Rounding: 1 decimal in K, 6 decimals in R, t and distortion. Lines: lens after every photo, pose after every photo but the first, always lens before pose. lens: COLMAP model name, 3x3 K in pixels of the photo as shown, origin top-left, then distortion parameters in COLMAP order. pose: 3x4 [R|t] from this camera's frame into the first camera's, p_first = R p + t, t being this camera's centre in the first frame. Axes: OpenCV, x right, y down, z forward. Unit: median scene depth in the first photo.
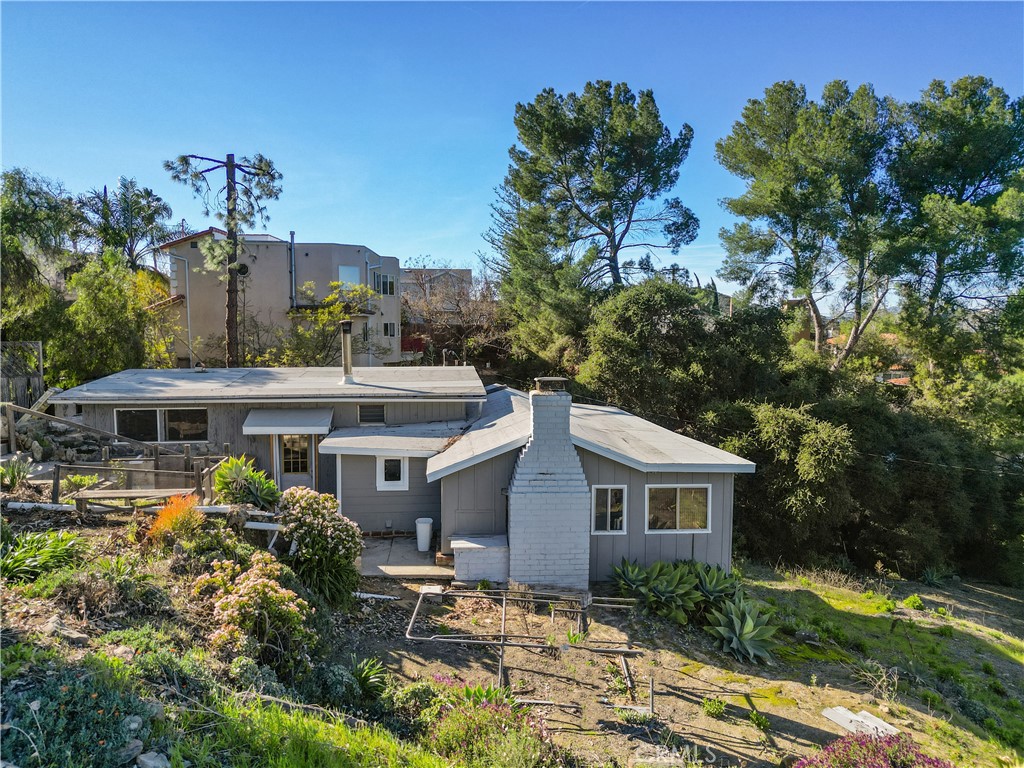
lens RADIAL K [[721.3, 0, 518.1], [0, 721.3, 386.5], [0, 0, 1]] dist [0.033139, -0.008131]
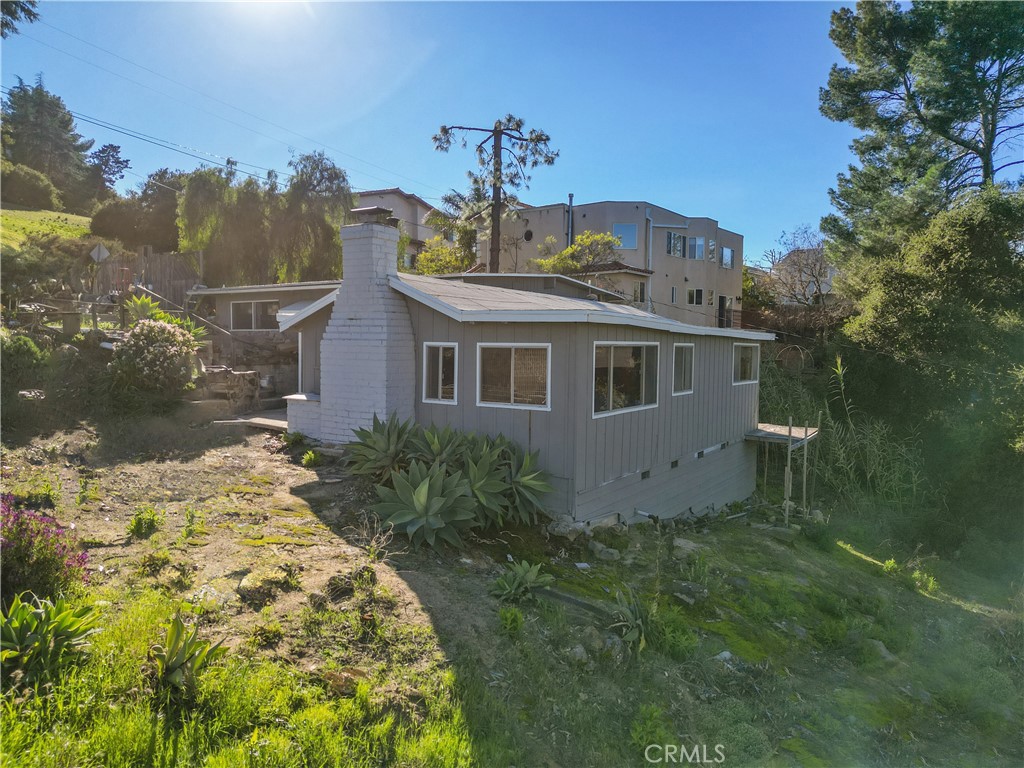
lens RADIAL K [[721.3, 0, 518.1], [0, 721.3, 386.5], [0, 0, 1]] dist [0.033139, -0.008131]
pose [[0.794962, 0.038898, -0.605411, 0.686220], [-0.055394, 0.998428, -0.008587, 0.187376], [0.604125, 0.040363, 0.795867, 0.404030]]
